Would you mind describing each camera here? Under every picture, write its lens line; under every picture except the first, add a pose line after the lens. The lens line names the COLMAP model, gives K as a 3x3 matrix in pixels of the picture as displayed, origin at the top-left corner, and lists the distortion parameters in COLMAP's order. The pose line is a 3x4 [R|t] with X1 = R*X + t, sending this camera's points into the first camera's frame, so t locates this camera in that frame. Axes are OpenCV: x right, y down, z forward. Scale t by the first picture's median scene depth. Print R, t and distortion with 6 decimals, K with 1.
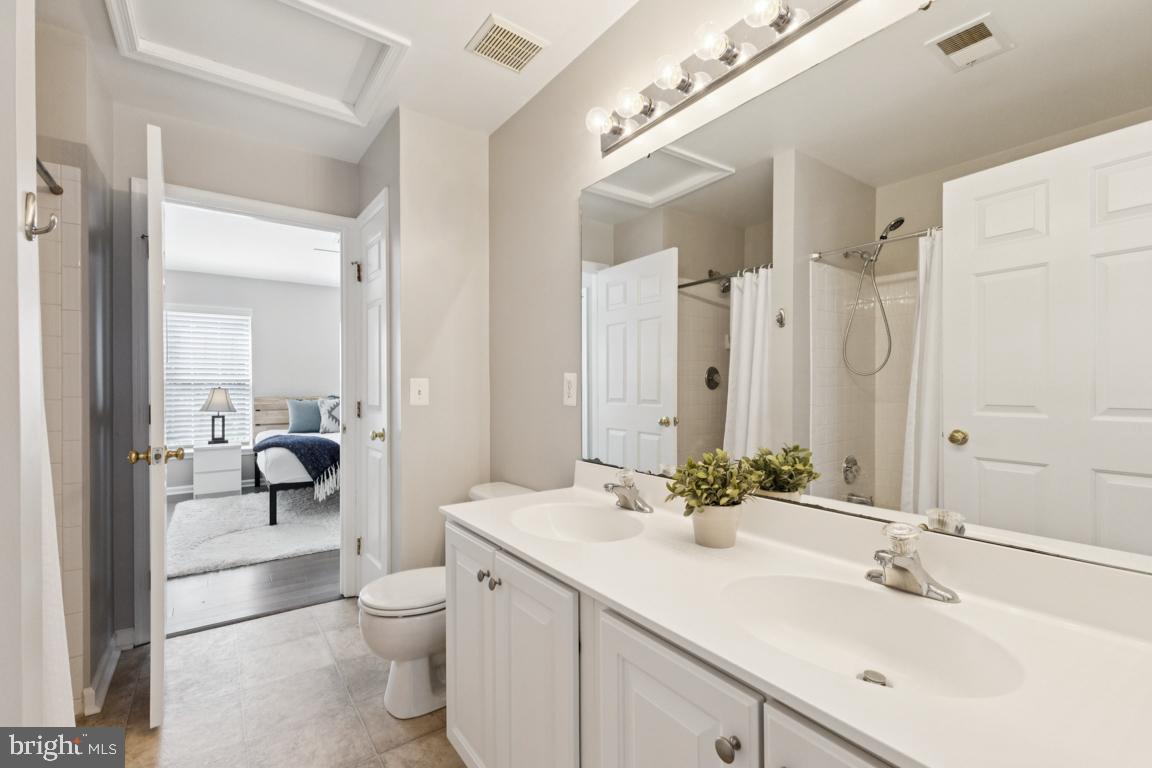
lens RADIAL K [[496.8, 0, 569.2], [0, 496.8, 392.3], [0, 0, 1]] dist [0.001444, -0.001236]
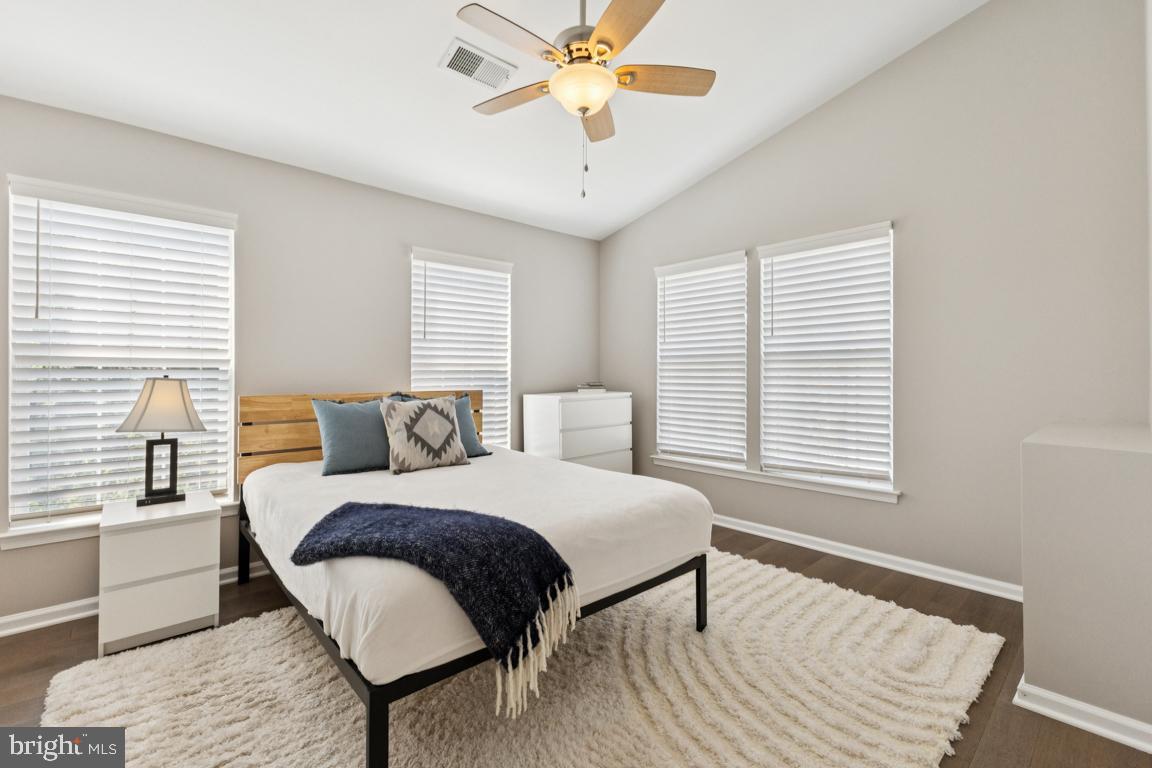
lens RADIAL K [[496.8, 0, 565.9], [0, 496.8, 372.2], [0, 0, 1]] dist [0.001444, -0.001236]
pose [[0.993574, 0.006713, 0.112989, -0.388491], [-0.004865, 0.999850, -0.016626, -0.007634], [-0.113084, 0.015969, 0.993457, 0.503142]]
